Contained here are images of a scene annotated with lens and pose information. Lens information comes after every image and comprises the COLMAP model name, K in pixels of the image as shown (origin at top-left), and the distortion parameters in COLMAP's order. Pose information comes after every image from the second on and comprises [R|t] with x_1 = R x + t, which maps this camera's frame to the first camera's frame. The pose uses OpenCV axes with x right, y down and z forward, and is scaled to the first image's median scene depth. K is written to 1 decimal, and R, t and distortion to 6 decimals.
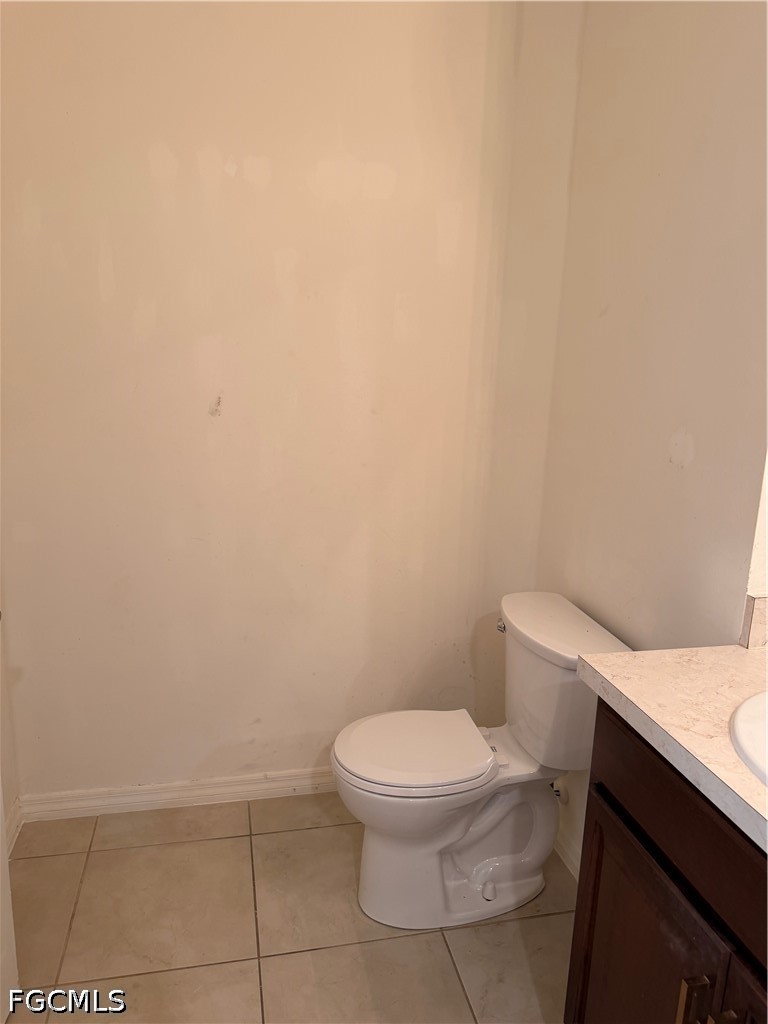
lens RADIAL K [[728.9, 0, 384.0], [0, 728.9, 512.0], [0, 0, 1]] dist [0.001803, -0.002548]
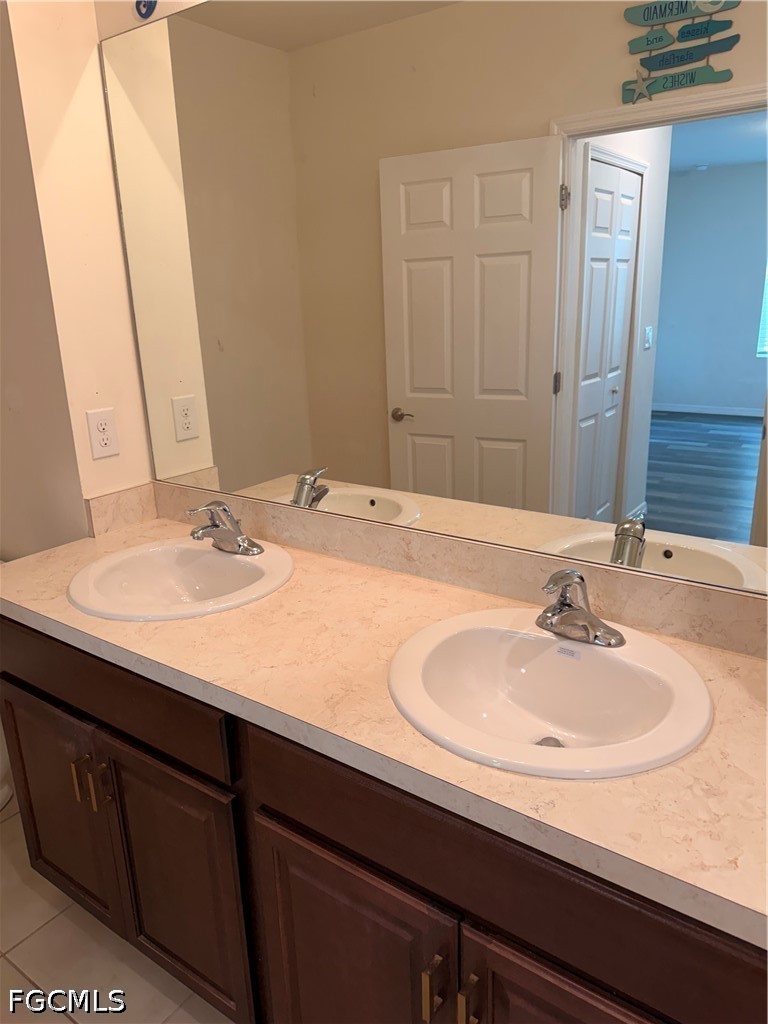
lens RADIAL K [[728.9, 0, 384.0], [0, 728.9, 512.0], [0, 0, 1]] dist [0.001803, -0.002548]
pose [[0.741604, -0.236289, 0.627847, 0.065057], [0.197450, 0.971339, 0.132337, 0.073318], [-0.641122, 0.025826, 0.767004, -0.404740]]
